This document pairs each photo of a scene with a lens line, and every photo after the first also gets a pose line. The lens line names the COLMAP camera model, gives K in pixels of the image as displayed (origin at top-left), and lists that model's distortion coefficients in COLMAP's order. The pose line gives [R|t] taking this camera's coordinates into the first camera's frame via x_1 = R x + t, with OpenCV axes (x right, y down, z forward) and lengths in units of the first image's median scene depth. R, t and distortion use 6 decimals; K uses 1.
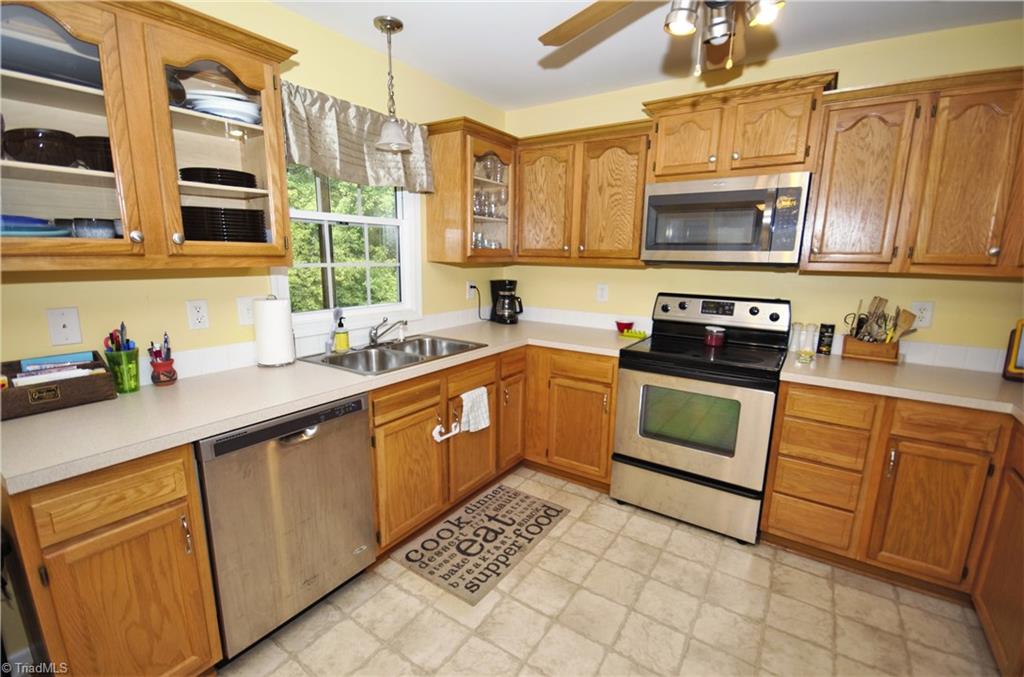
lens RADIAL K [[452.8, 0, 515.7], [0, 452.8, 343.8], [0, 0, 1]] dist [0.001713, -0.004066]
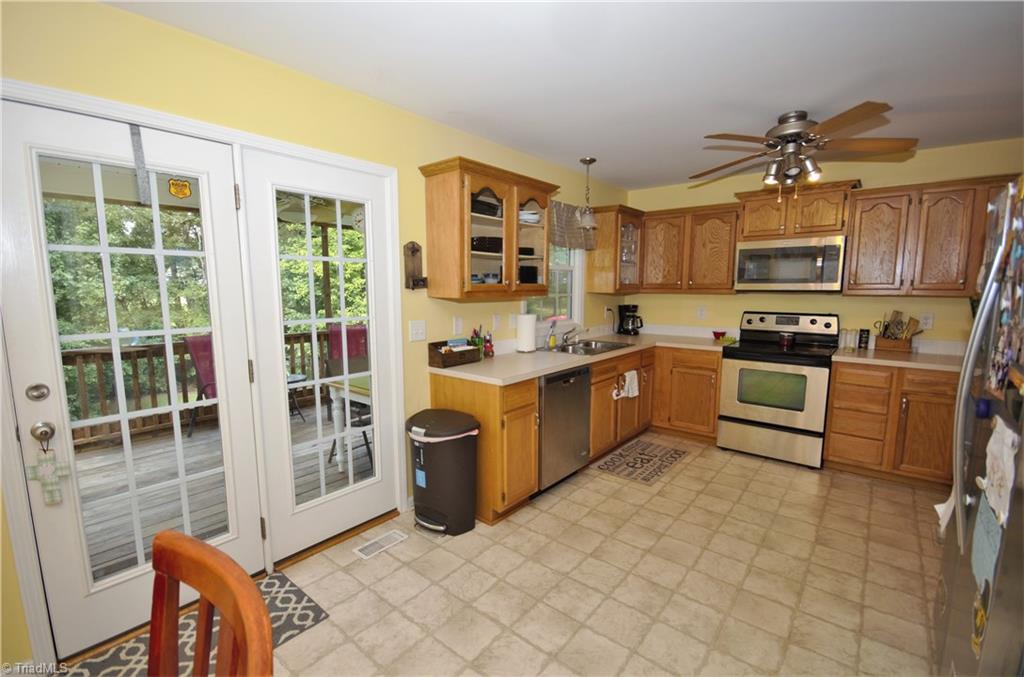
lens RADIAL K [[452.8, 0, 513.7], [0, 452.8, 344.3], [0, 0, 1]] dist [0.001713, -0.004066]
pose [[0.995073, -0.002820, -0.099103, -0.382971], [-0.003943, 0.997679, -0.067974, 0.130663], [0.099065, 0.068030, 0.992753, -0.714745]]
